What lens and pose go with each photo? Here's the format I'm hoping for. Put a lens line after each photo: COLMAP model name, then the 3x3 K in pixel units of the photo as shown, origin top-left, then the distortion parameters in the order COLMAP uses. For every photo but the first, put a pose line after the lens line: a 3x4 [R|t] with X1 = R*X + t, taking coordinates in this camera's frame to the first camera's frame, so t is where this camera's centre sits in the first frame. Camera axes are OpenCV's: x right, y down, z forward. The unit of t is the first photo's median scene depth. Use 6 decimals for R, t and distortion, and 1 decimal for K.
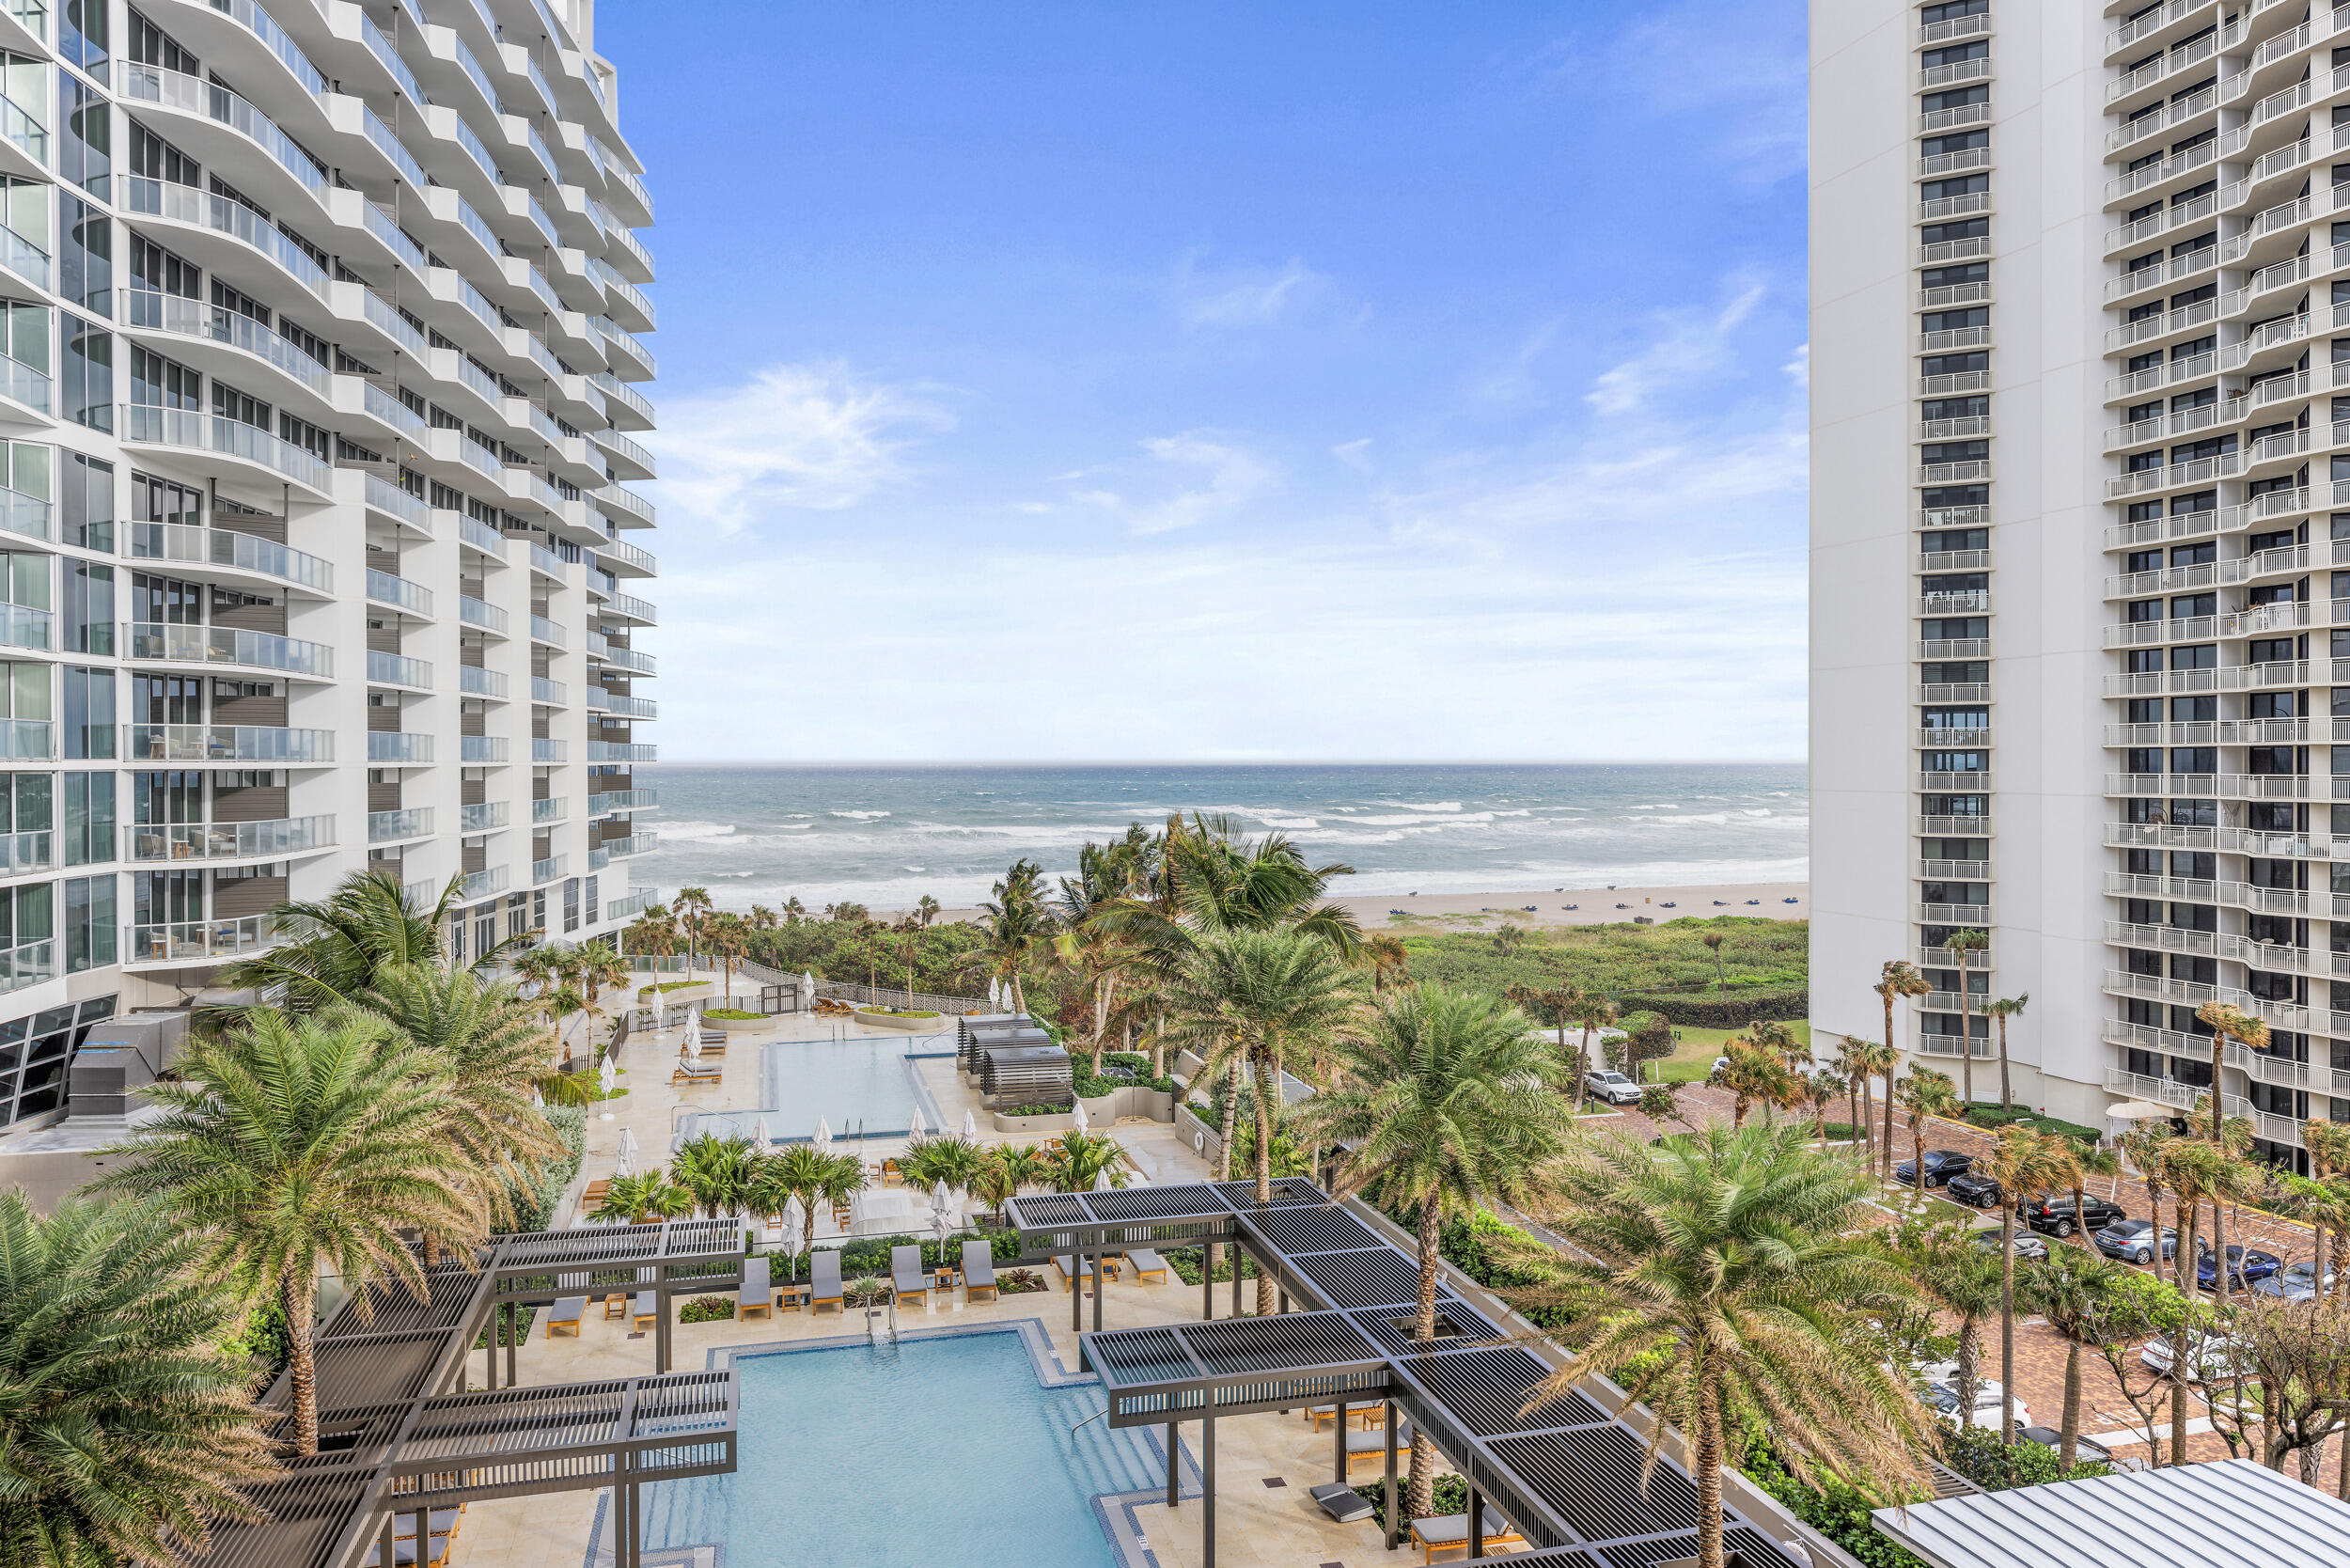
lens RADIAL K [[1586.2, 0, 1170.8], [0, 1586.2, 770.9], [0, 0, 1]] dist [0.003330, 0.003760]
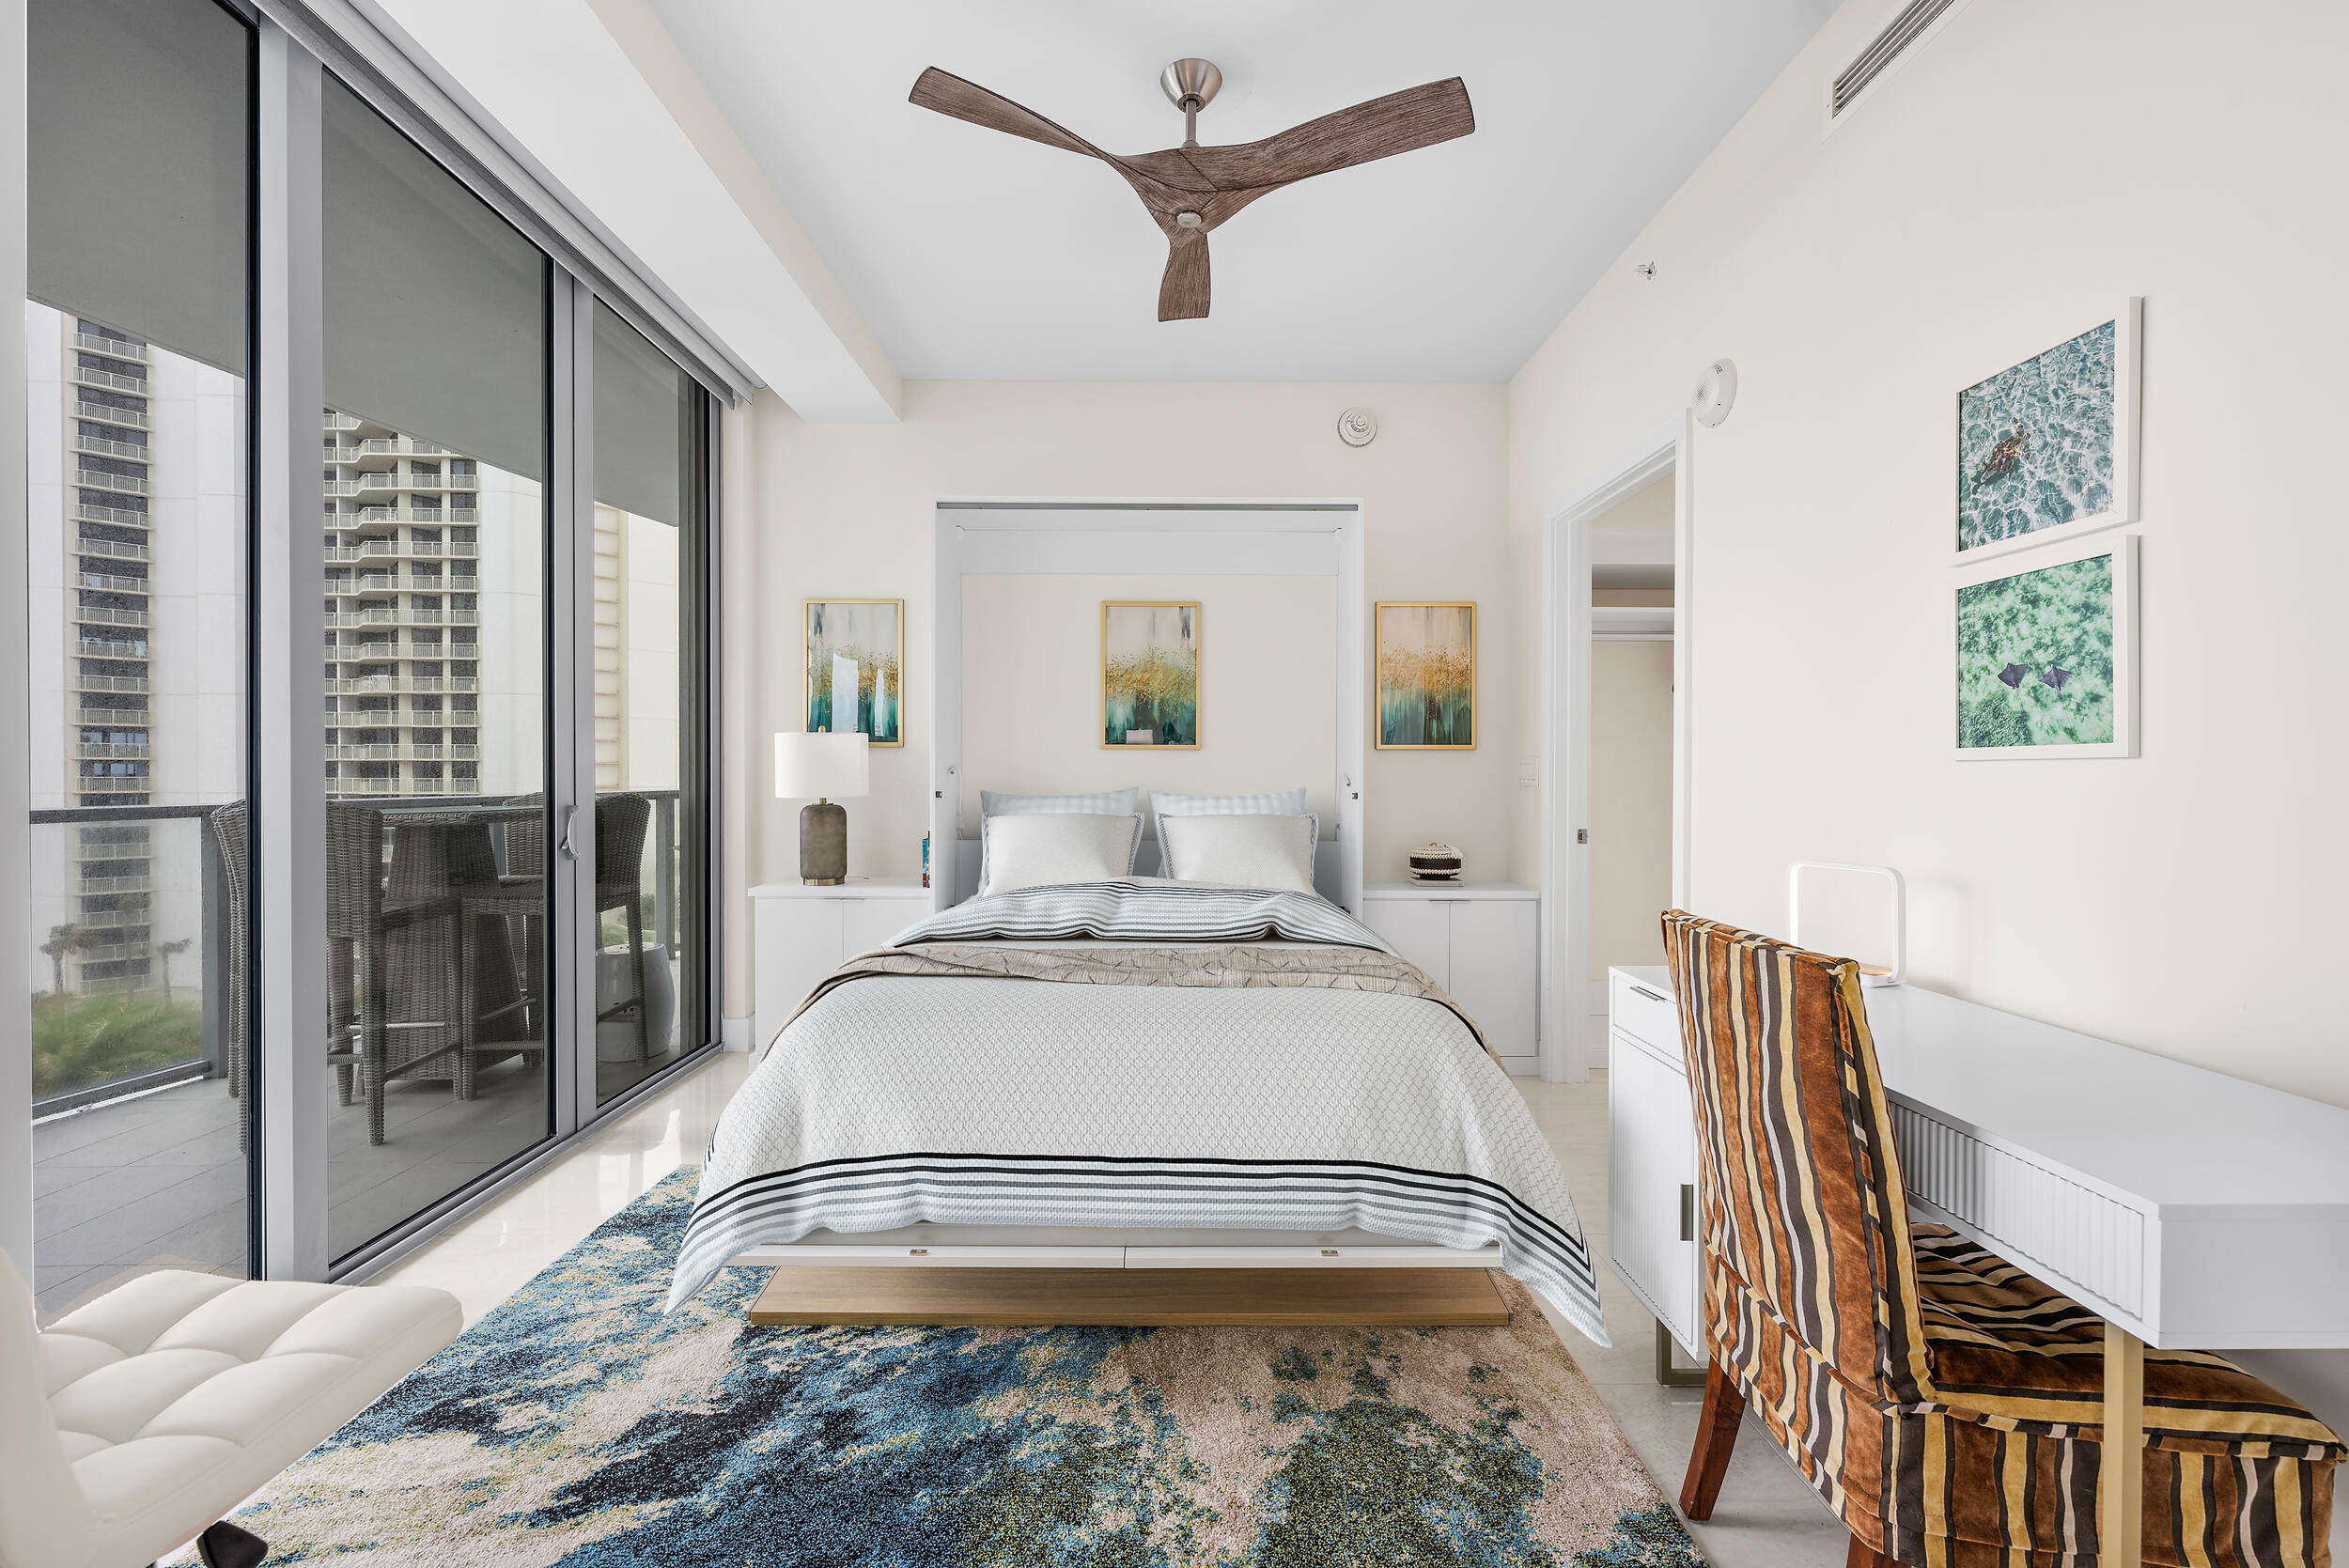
lens RADIAL K [[954.0, 0, 1170.1], [0, 954.0, 777.9], [0, 0, 1]] dist [-0.000742, 0.000196]
pose [[0.253589, -0.002612, 0.967309, -0.060746], [0.003052, 0.999994, 0.001900, 0.002681], [-0.967307, 0.002471, 0.253595, -0.057143]]
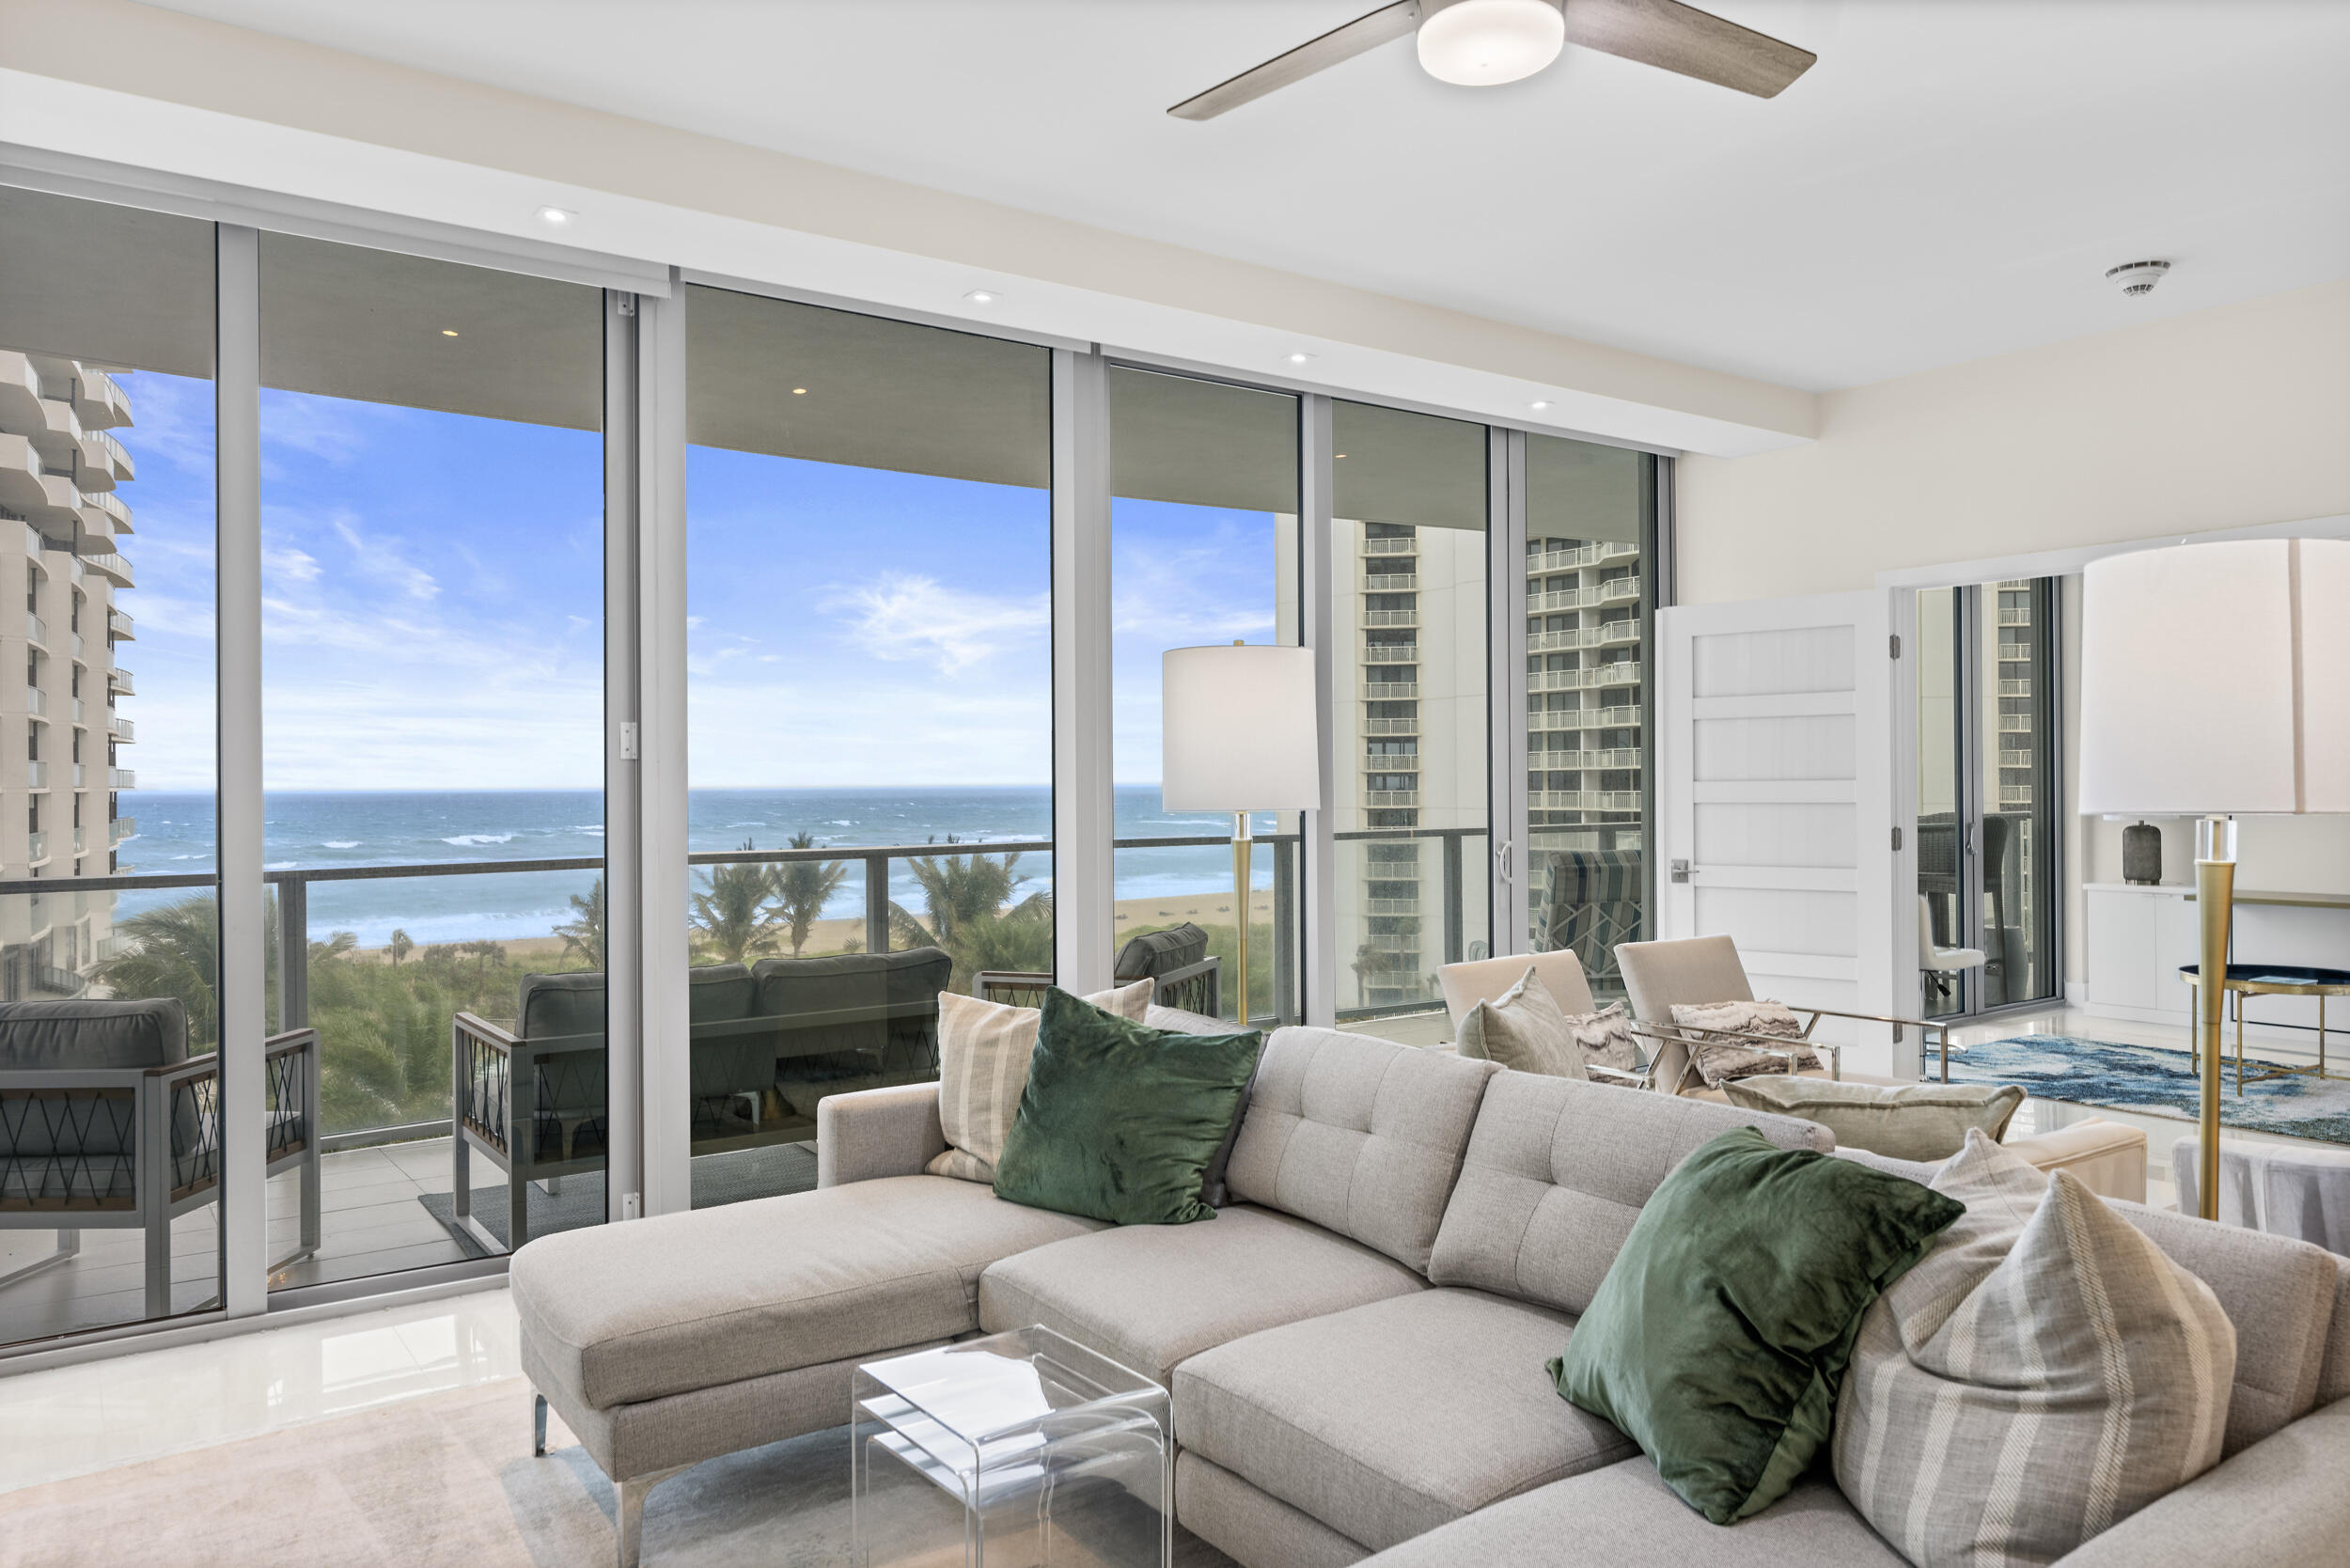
lens RADIAL K [[1586.2, 0, 1185.5], [0, 1586.2, 776.5], [0, 0, 1]] dist [0.003330, 0.003760]
pose [[0.933635, -0.002661, 0.358216, -0.113532], [0.006978, 0.999918, -0.010761, 0.001589], [-0.358157, 0.012546, 0.933577, -0.101846]]
